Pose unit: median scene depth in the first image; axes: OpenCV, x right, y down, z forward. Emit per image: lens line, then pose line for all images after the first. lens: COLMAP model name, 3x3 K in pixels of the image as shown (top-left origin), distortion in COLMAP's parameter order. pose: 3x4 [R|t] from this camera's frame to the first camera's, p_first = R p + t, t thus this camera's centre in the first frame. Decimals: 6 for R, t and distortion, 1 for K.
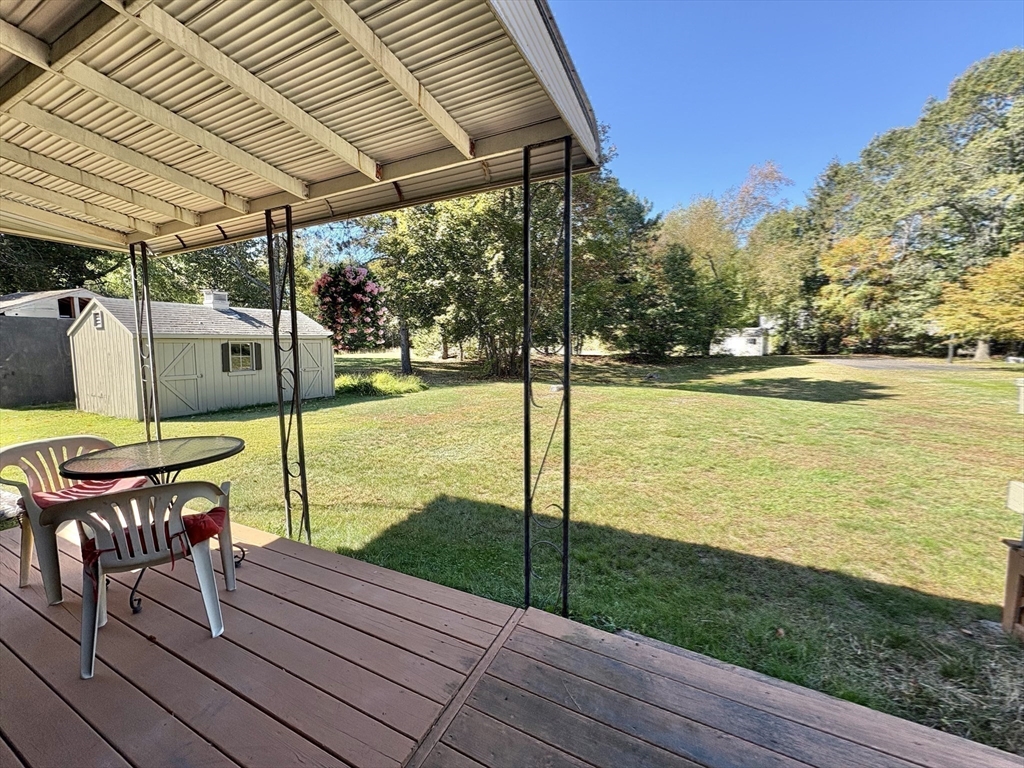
lens RADIAL K [[410.9, 0, 512.9], [0, 410.9, 383.2], [0, 0, 1]] dist [-0.000248, -0.000263]
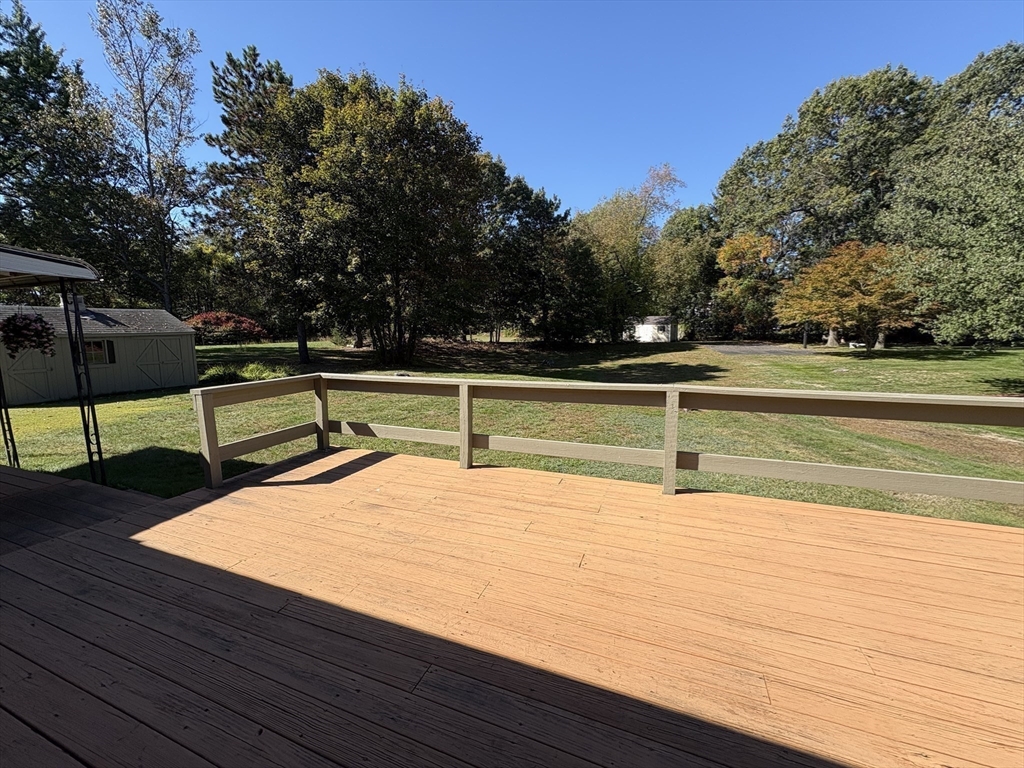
lens RADIAL K [[410.9, 0, 513.9], [0, 410.9, 383.6], [0, 0, 1]] dist [-0.000248, -0.000263]
pose [[0.996252, -0.014618, 0.085252, 0.144163], [0.011463, 0.999235, 0.037385, -0.001762], [-0.085733, -0.036268, 0.995658, -0.090896]]
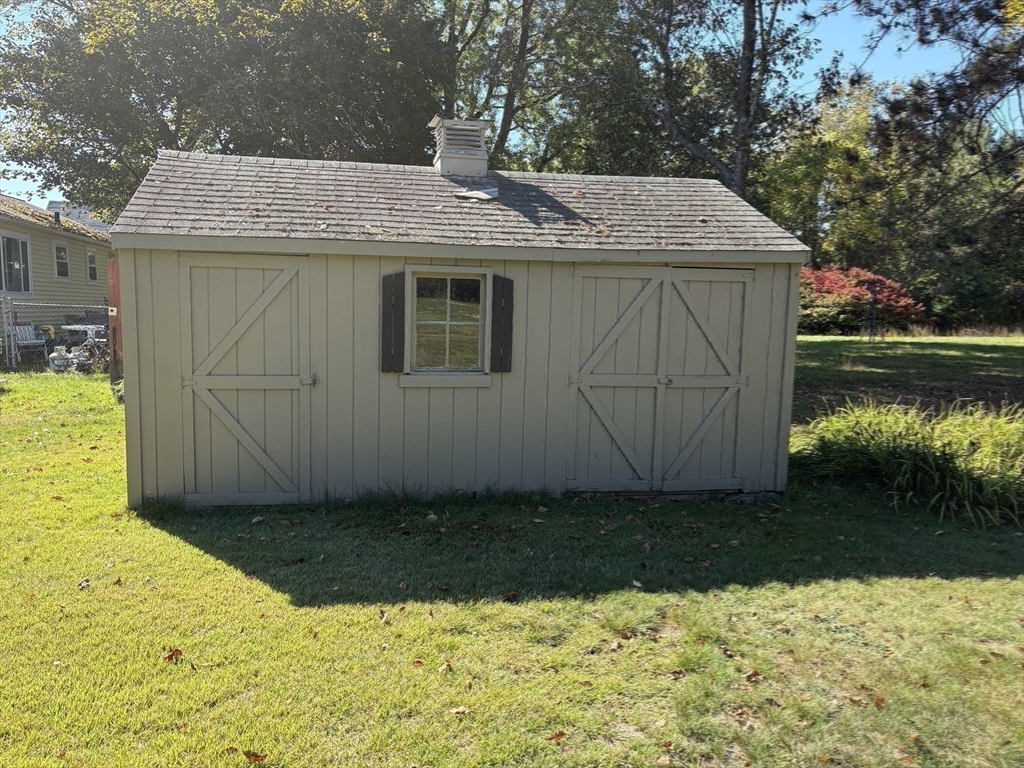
lens RADIAL K [[756.4, 0, 511.4], [0, 756.4, 384.8], [0, 0, 1]] dist [-0.000334, -0.003352]
pose [[0.619951, 0.089111, -0.779564, -0.072360], [-0.092842, 0.994881, 0.039891, -0.015350], [0.779128, 0.047646, 0.625051, 0.234731]]
